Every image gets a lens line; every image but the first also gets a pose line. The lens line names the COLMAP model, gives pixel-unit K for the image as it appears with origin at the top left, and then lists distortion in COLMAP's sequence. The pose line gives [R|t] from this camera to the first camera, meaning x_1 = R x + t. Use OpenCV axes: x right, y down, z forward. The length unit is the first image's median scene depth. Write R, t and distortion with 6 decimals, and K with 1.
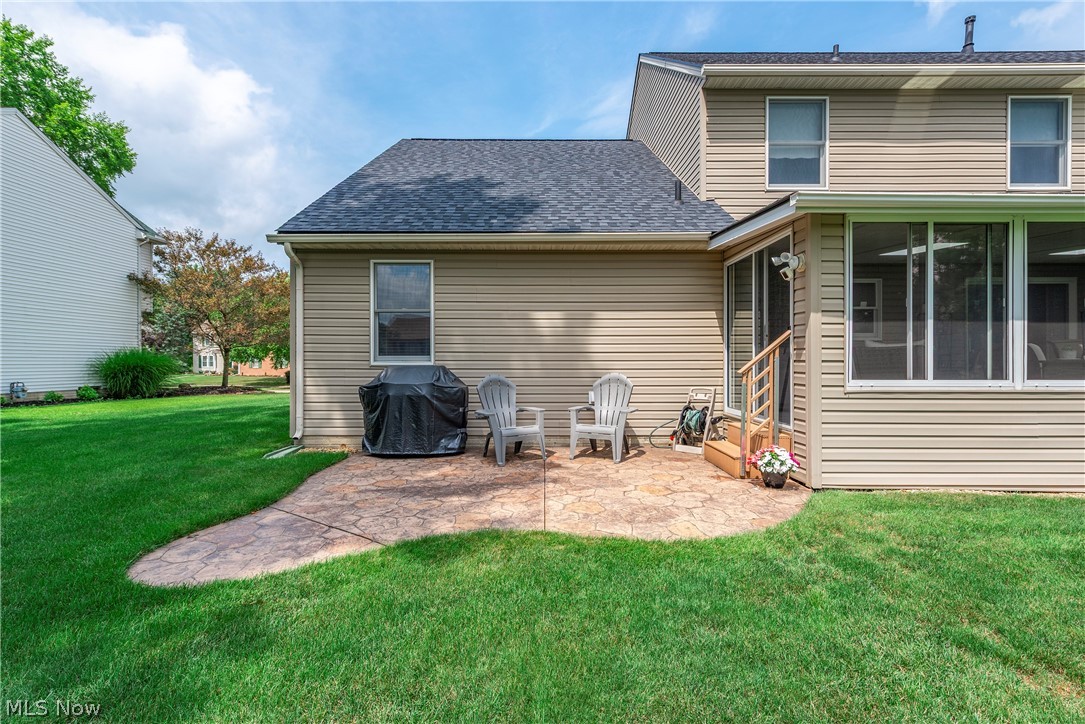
lens RADIAL K [[468.7, 0, 543.9], [0, 468.7, 366.6], [0, 0, 1]] dist [0.004804, -0.000758]
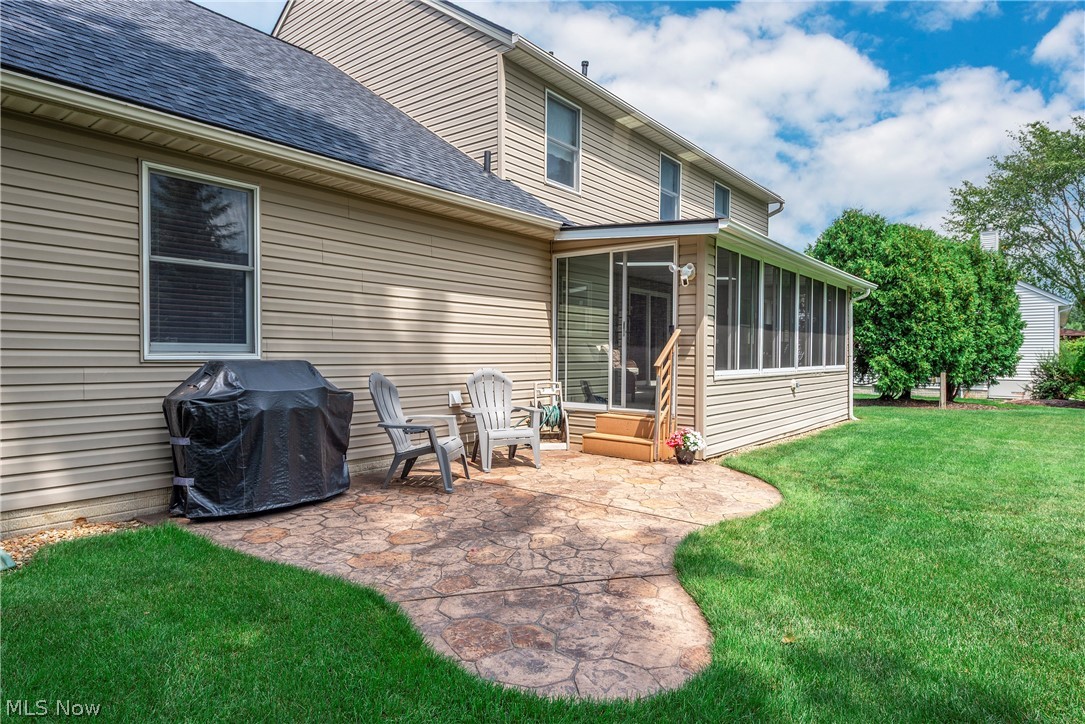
lens RADIAL K [[597.9, 0, 538.2], [0, 597.9, 363.9], [0, 0, 1]] dist [0.015571, -0.000282]
pose [[0.649248, -0.008028, 0.760535, -0.698947], [0.001147, 0.999953, 0.009576, -0.004913], [-0.760576, -0.005345, 0.649227, 0.252908]]
